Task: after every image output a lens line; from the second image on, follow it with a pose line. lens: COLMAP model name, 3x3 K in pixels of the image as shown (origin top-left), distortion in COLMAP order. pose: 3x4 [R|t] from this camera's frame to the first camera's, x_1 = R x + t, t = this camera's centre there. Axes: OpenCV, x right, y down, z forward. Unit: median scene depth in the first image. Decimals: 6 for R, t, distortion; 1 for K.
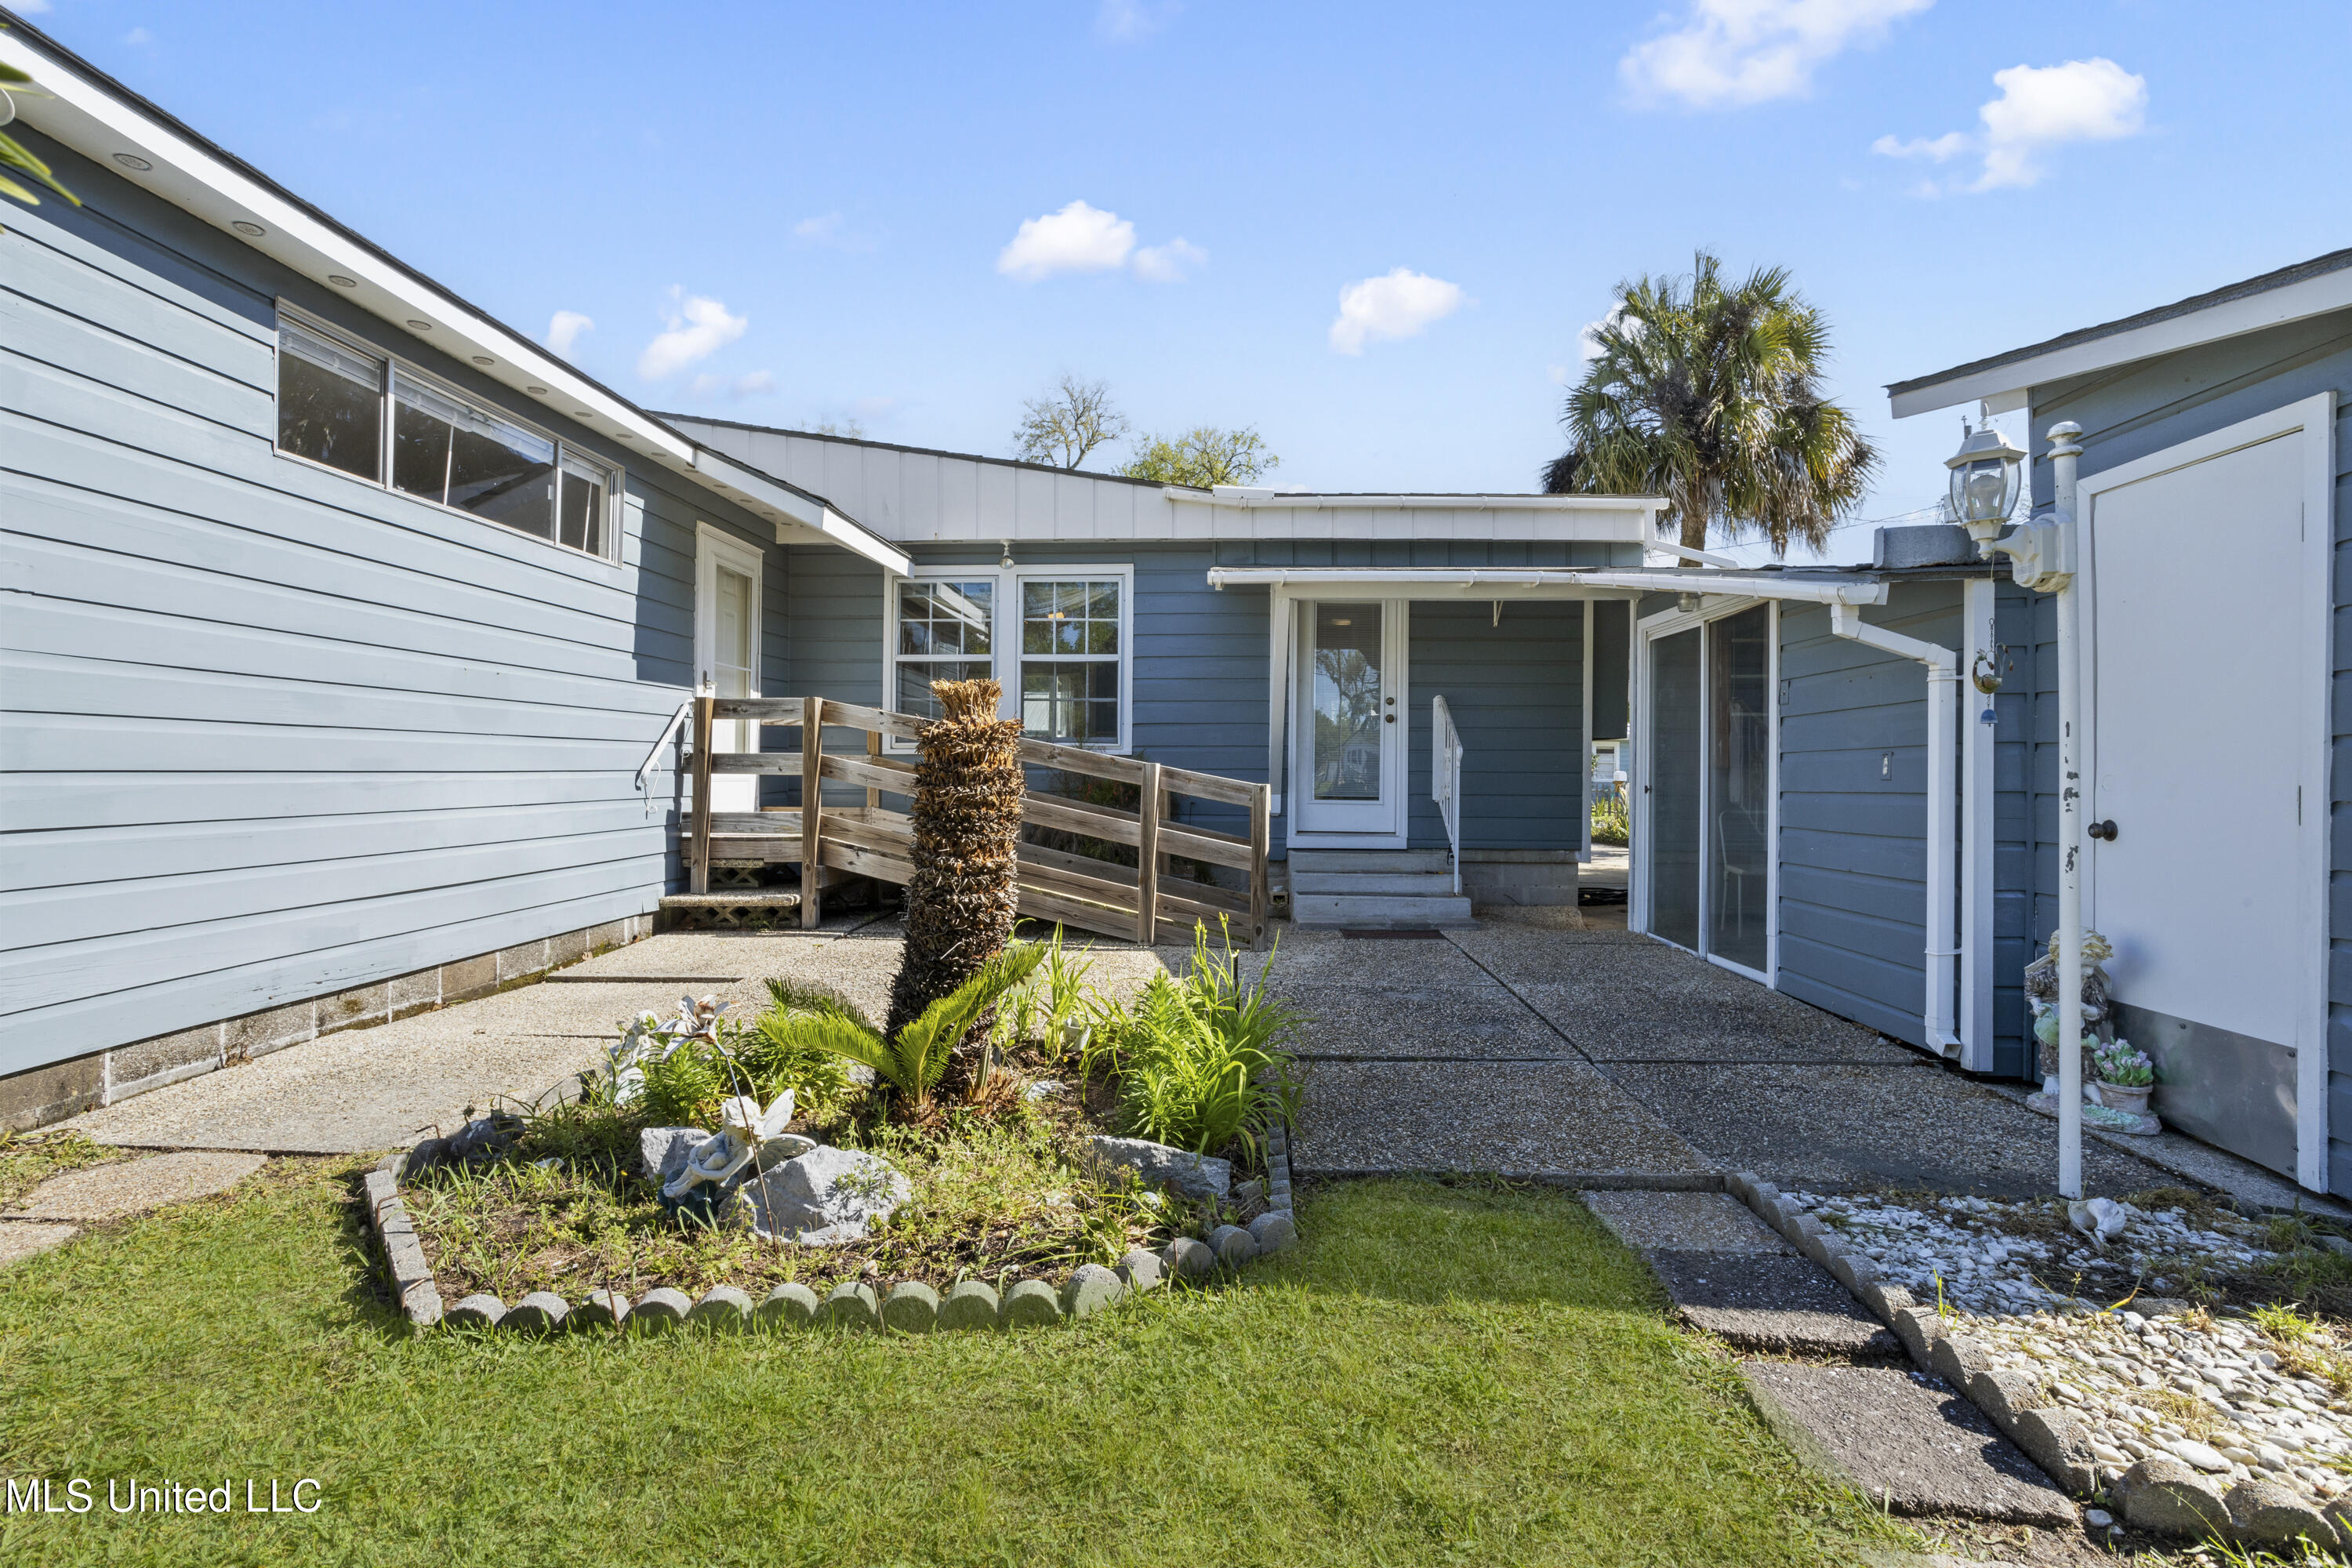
lens RADIAL K [[1140.9, 0, 1185.7], [0, 1140.9, 777.3], [0, 0, 1]] dist [-0.035054, 0.010098]
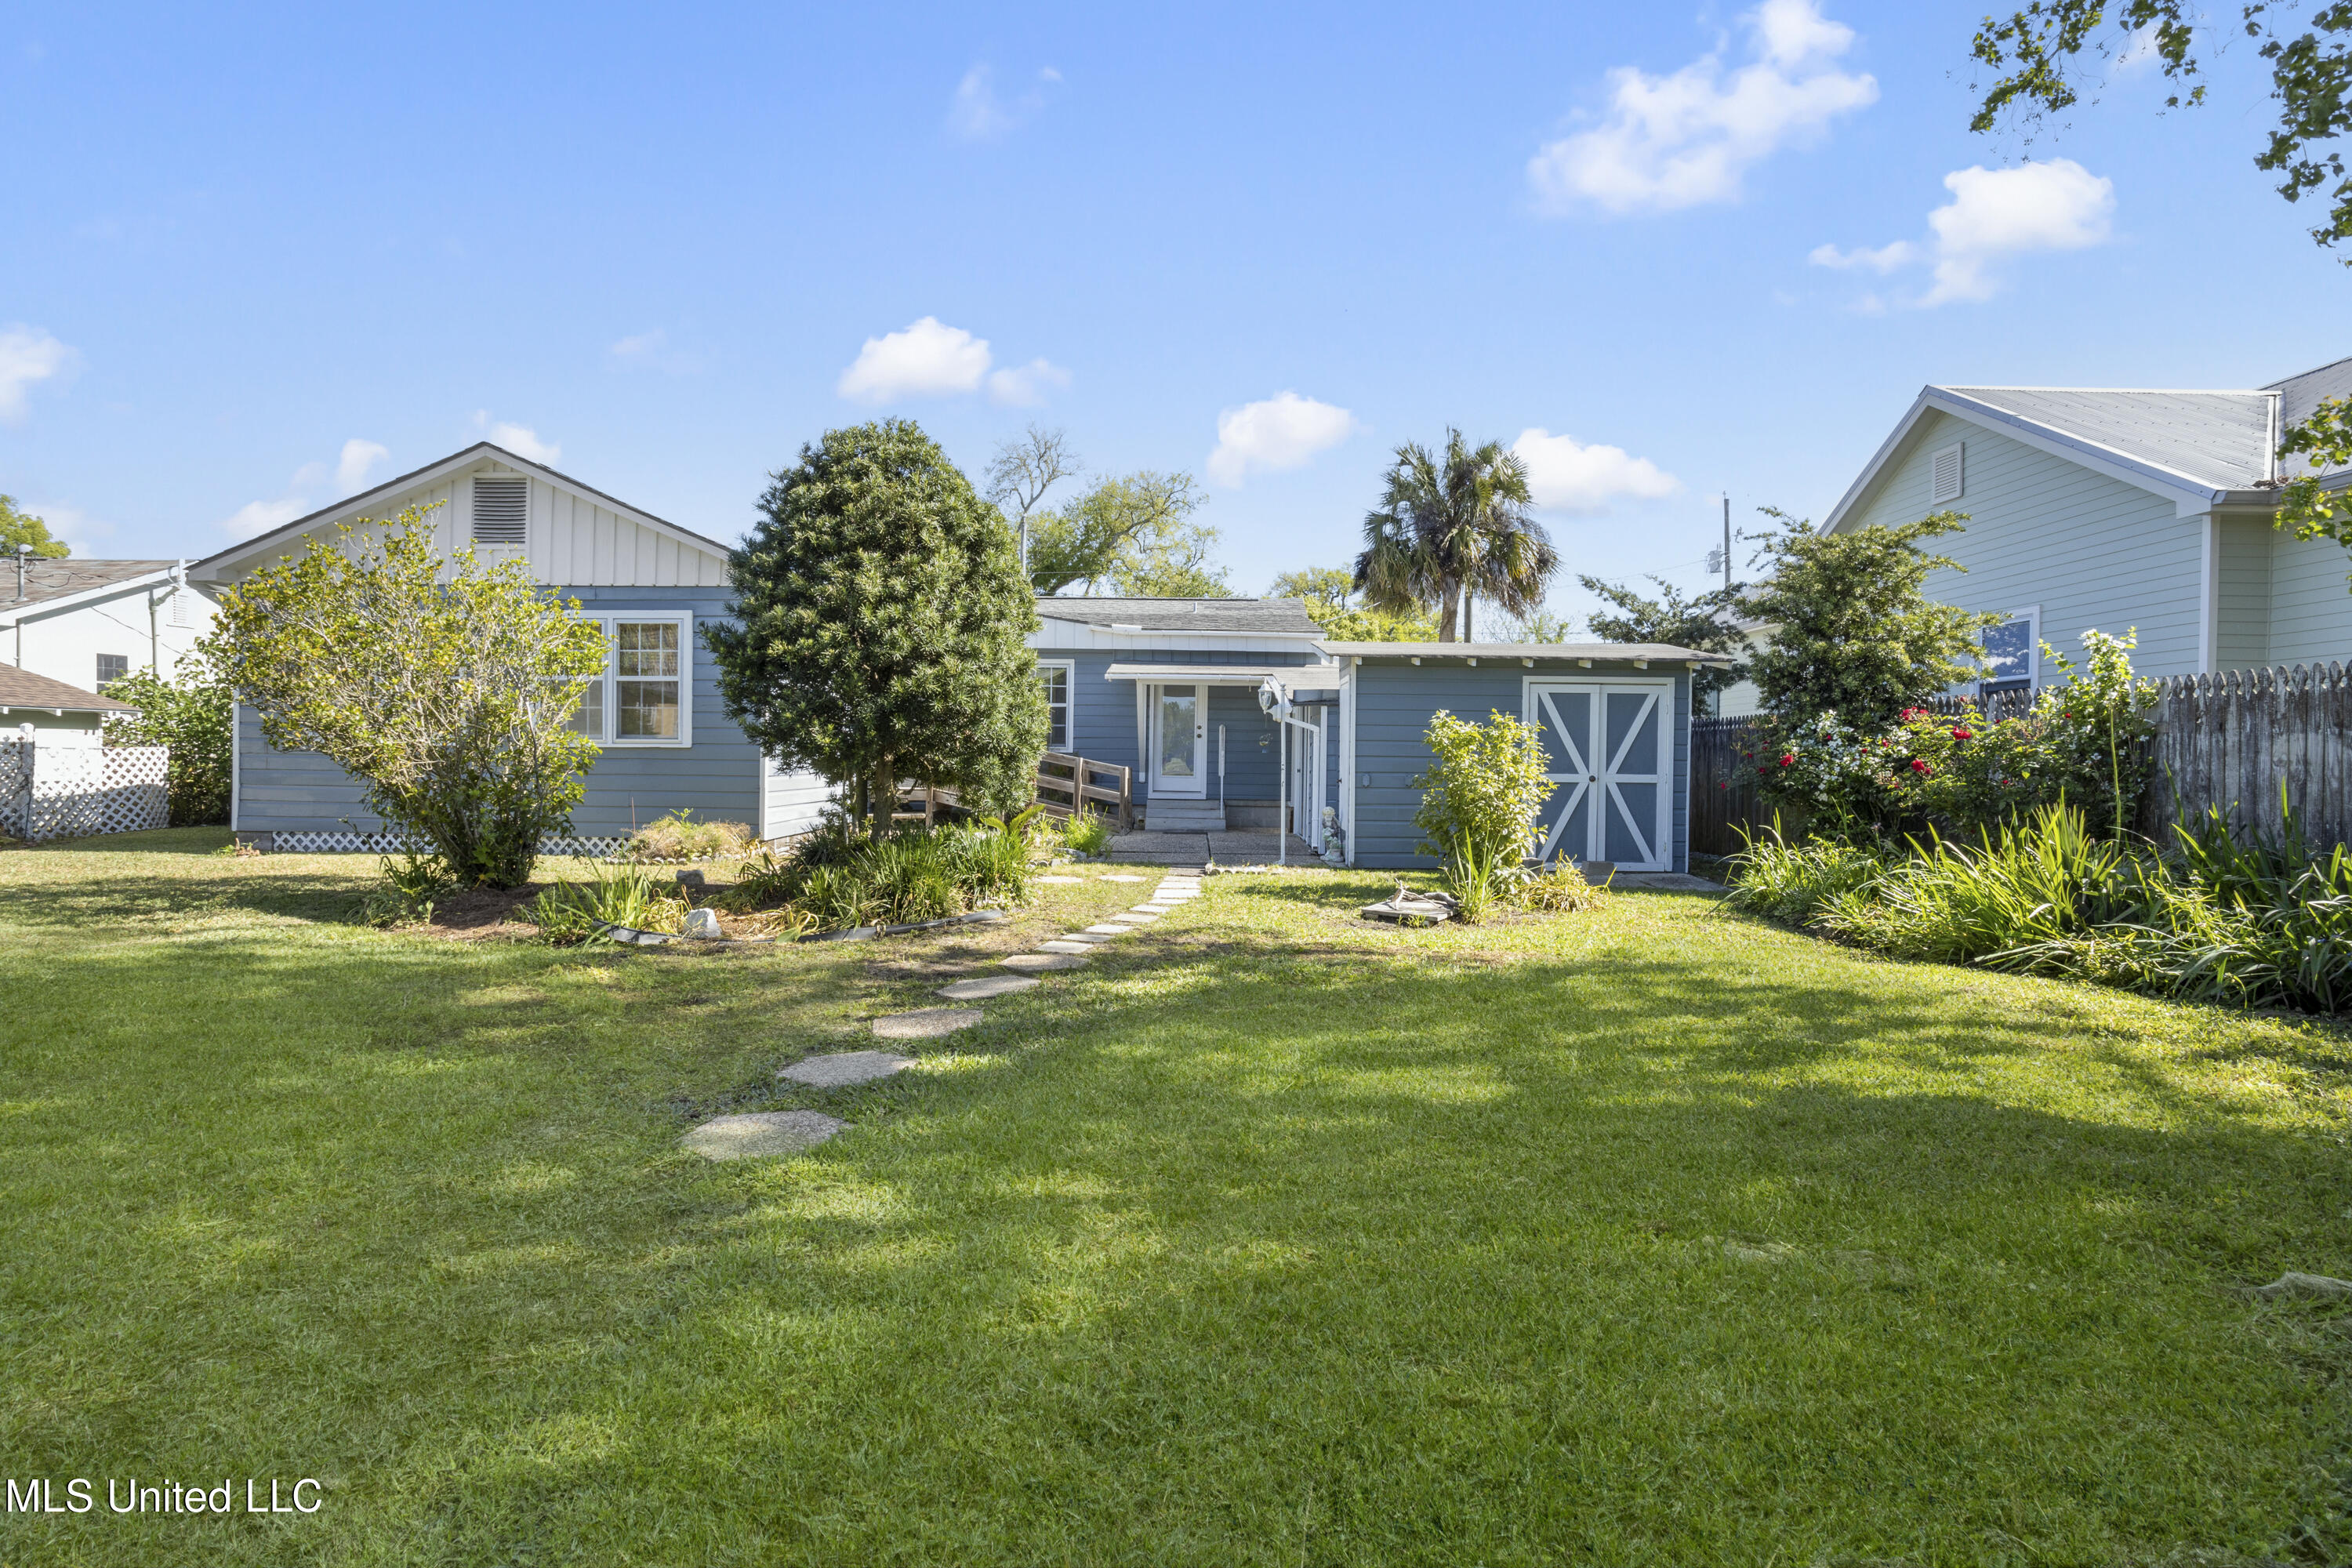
lens RADIAL K [[1140.9, 0, 1168.6], [0, 1140.9, 774.3], [0, 0, 1]] dist [-0.035054, 0.010098]
pose [[0.999708, 0.007905, 0.022834, 0.040625], [-0.008115, 0.999926, 0.009095, -0.000249], [-0.022761, -0.009277, 0.999698, -0.545344]]
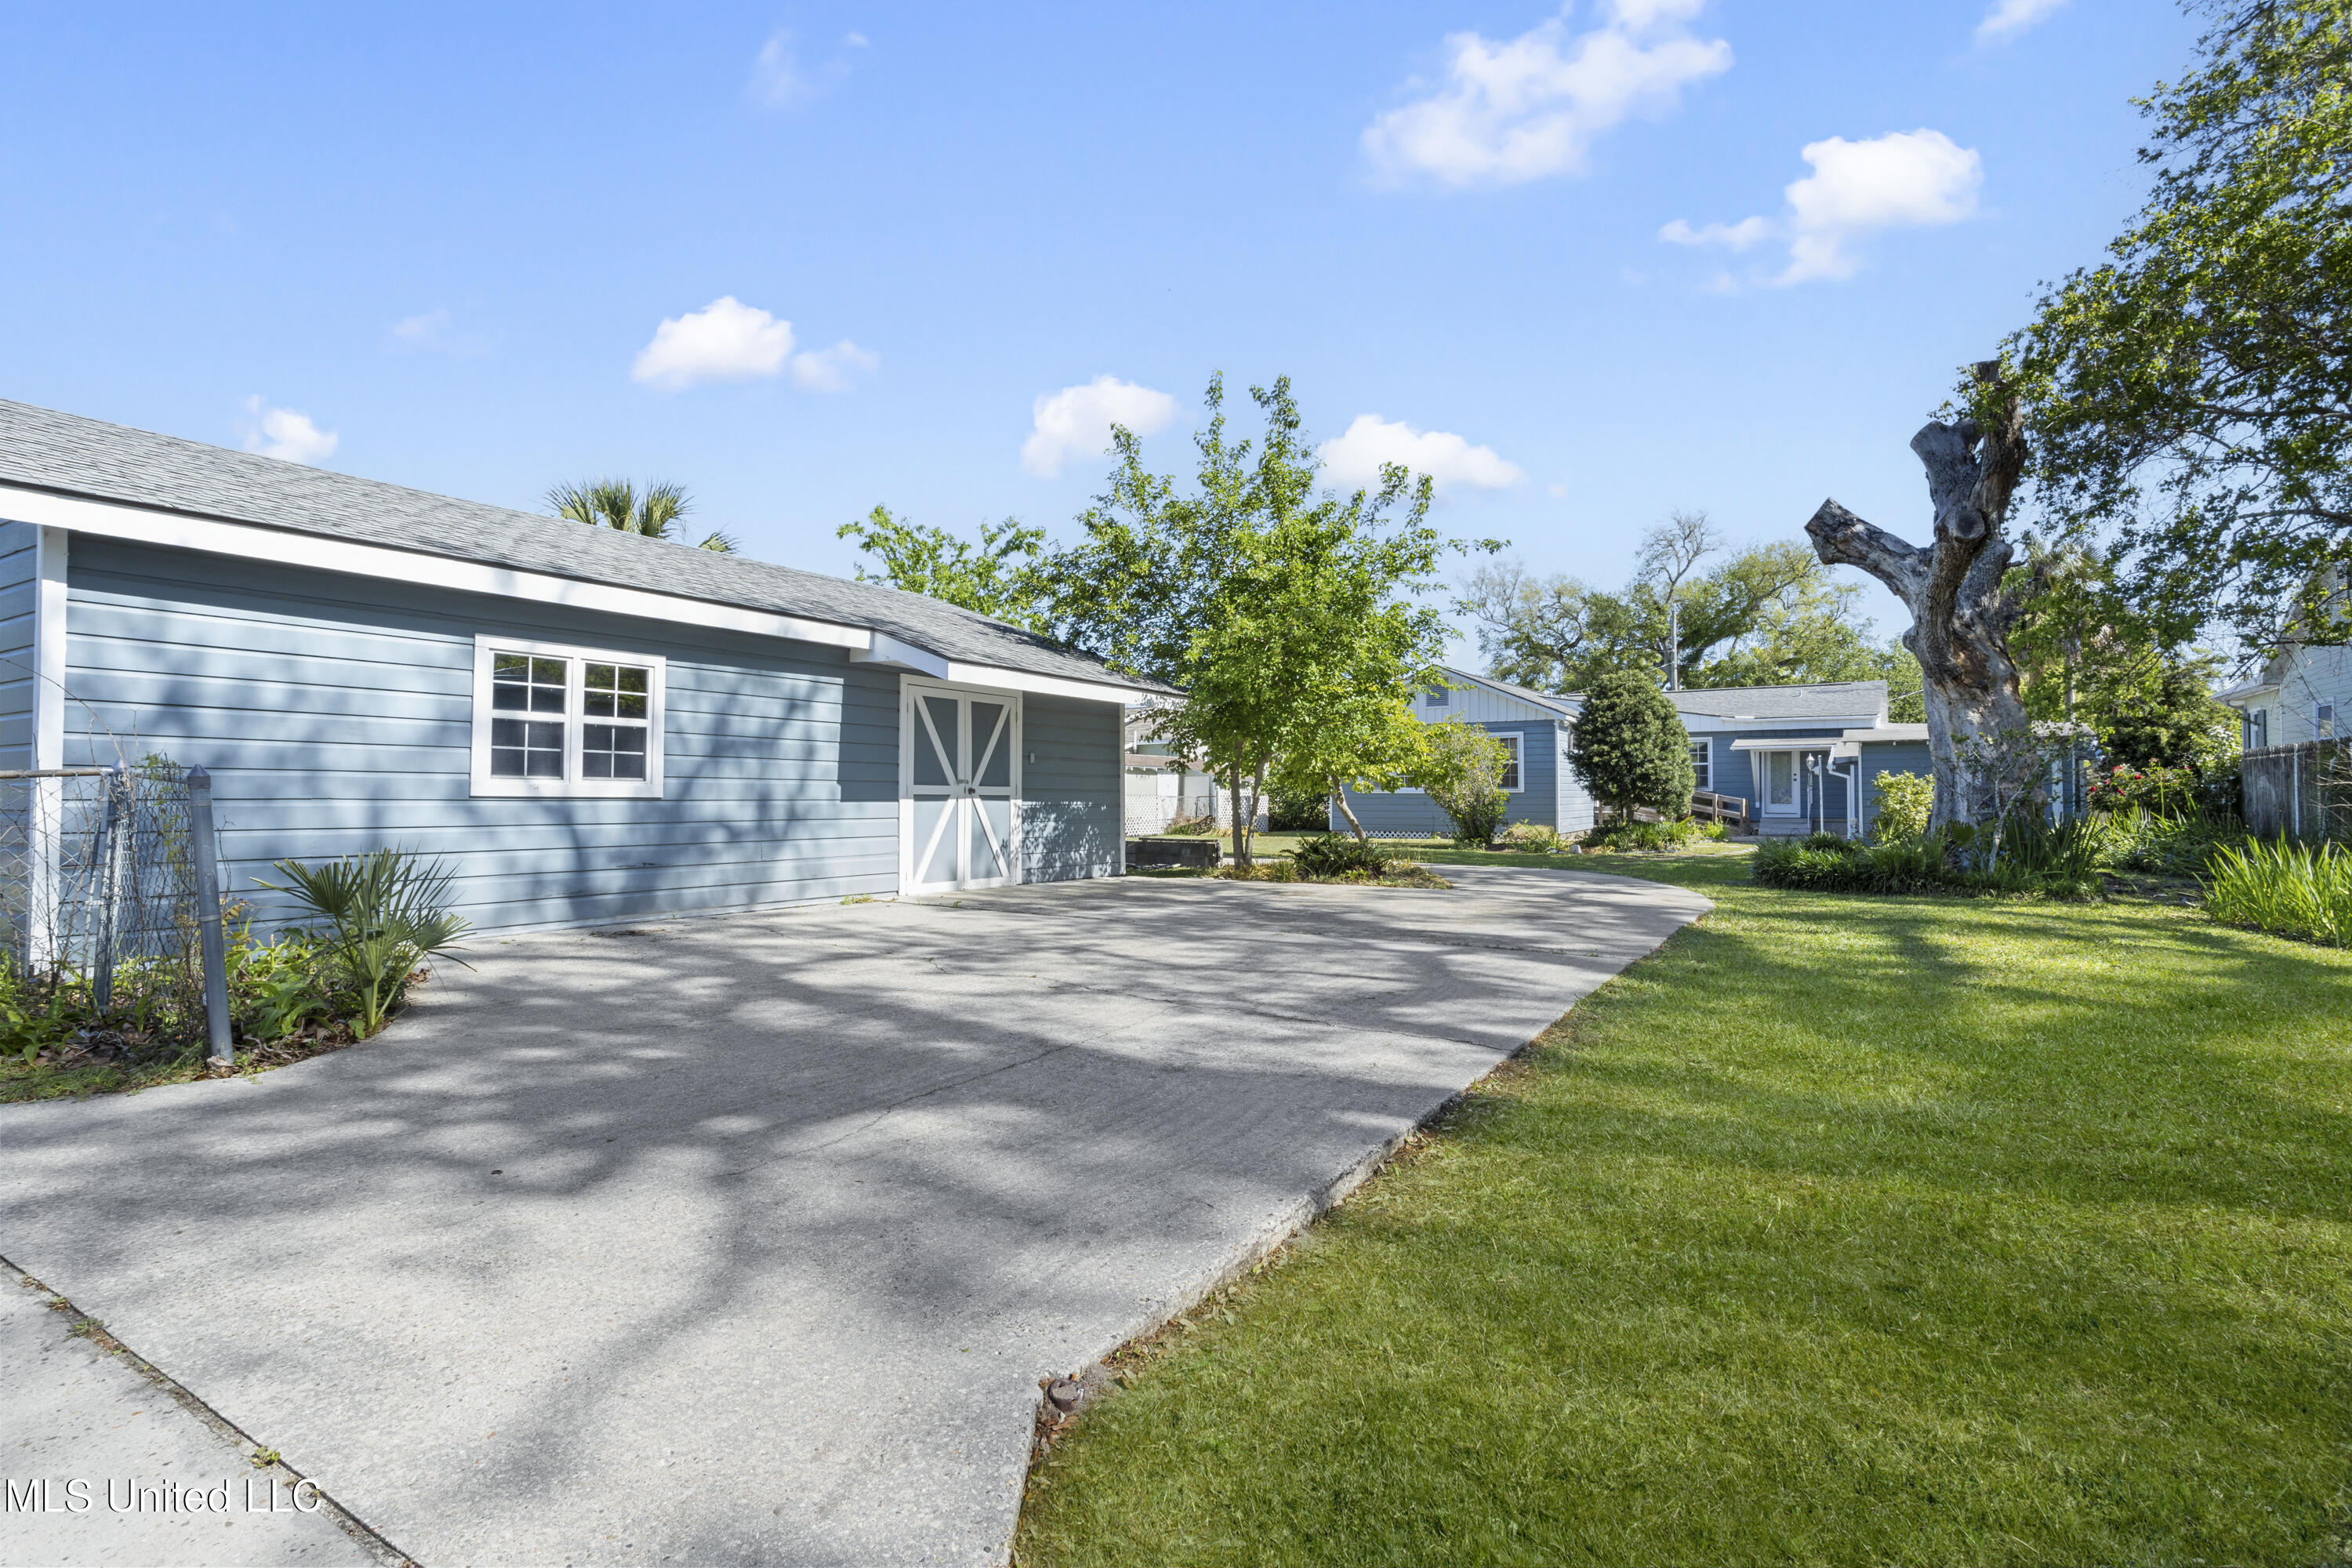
lens RADIAL K [[1140.9, 0, 1171.5], [0, 1140.9, 768.5], [0, 0, 1]] dist [-0.035054, 0.010098]
pose [[0.867442, -0.017642, -0.497226, 0.126397], [0.003567, 0.999566, -0.029242, 0.003421], [0.497526, 0.023592, 0.867128, -1.487267]]
